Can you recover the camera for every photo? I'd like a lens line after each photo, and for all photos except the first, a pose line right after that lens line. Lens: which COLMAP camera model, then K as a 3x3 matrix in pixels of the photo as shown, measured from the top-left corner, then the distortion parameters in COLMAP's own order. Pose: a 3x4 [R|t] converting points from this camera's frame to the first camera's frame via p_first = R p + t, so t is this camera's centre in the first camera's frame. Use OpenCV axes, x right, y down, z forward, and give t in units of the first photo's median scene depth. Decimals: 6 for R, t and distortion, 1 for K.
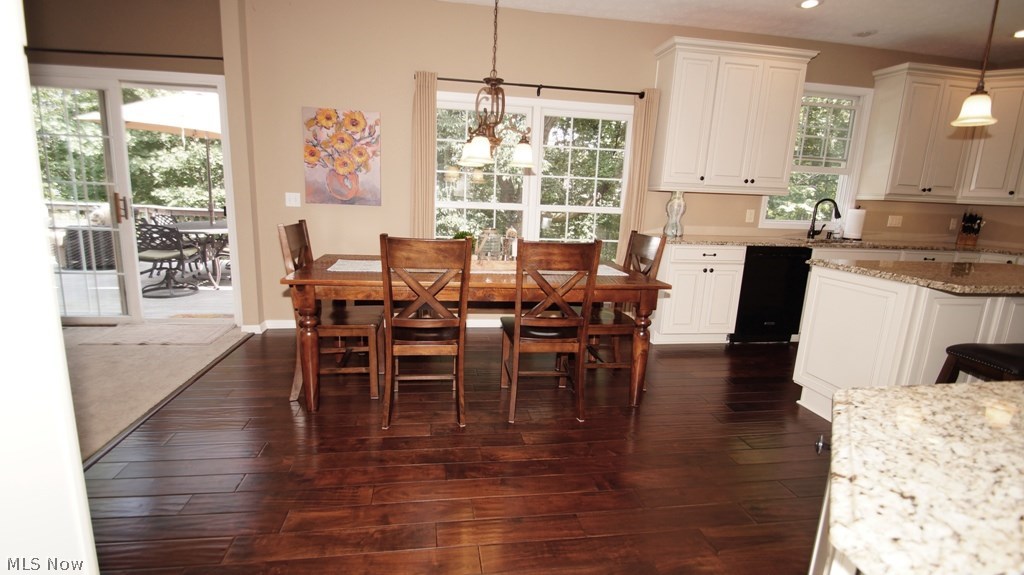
lens RADIAL K [[453.3, 0, 495.7], [0, 453.3, 288.2], [0, 0, 1]] dist [0.012906, -0.020614]
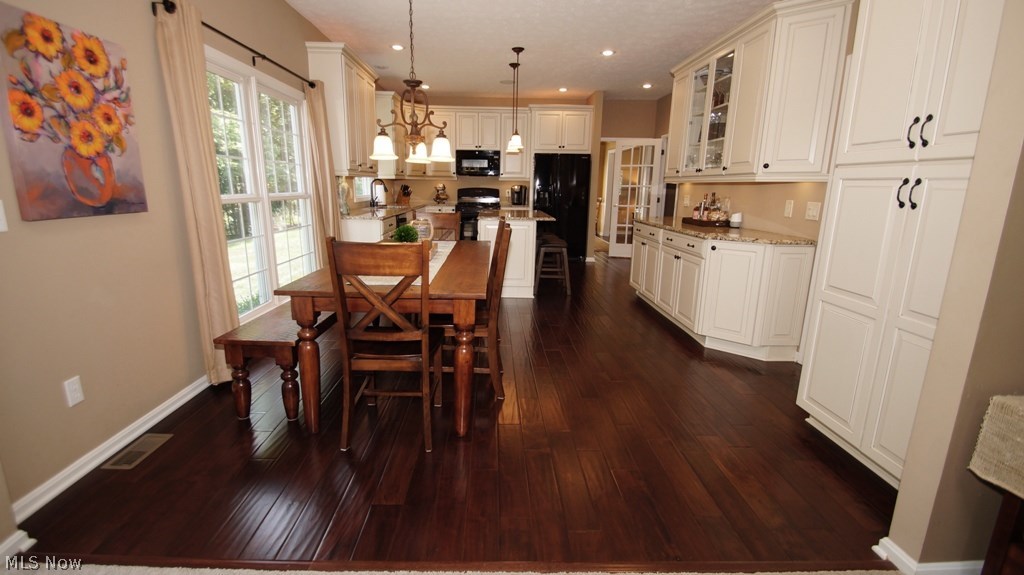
lens RADIAL K [[453.3, 0, 495.7], [0, 453.3, 288.2], [0, 0, 1]] dist [0.012906, -0.020614]
pose [[0.131960, -0.253982, 0.958165, -0.773454], [0.181775, 0.956426, 0.228487, -0.138015], [-0.974446, 0.144019, 0.172378, 0.475358]]
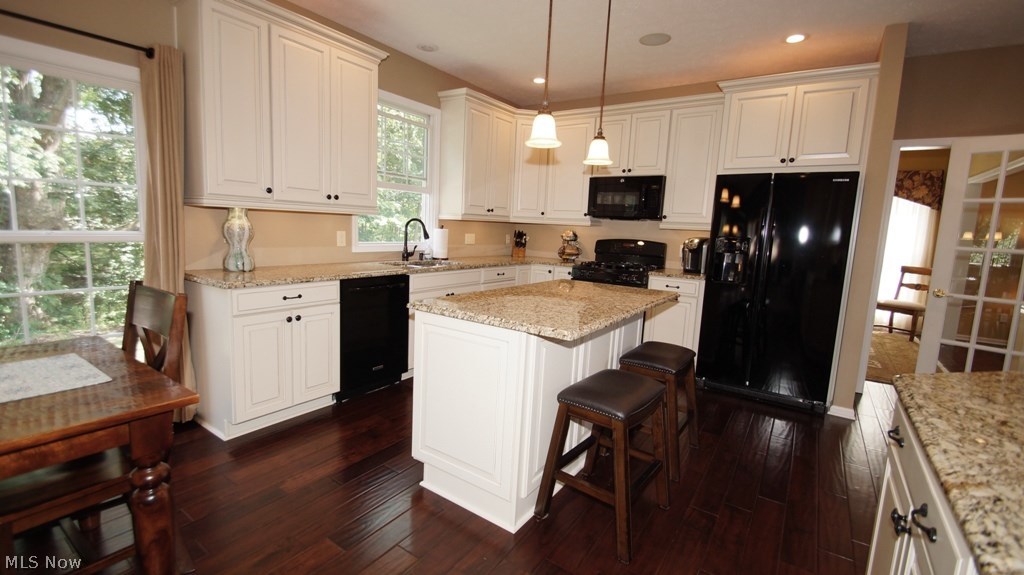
lens RADIAL K [[453.3, 0, 495.7], [0, 453.3, 288.2], [0, 0, 1]] dist [0.012906, -0.020614]
pose [[0.691123, -0.105466, 0.715001, 0.170786], [0.122398, 0.992085, 0.028026, -0.064909], [-0.712298, 0.068145, 0.698562, 0.251640]]
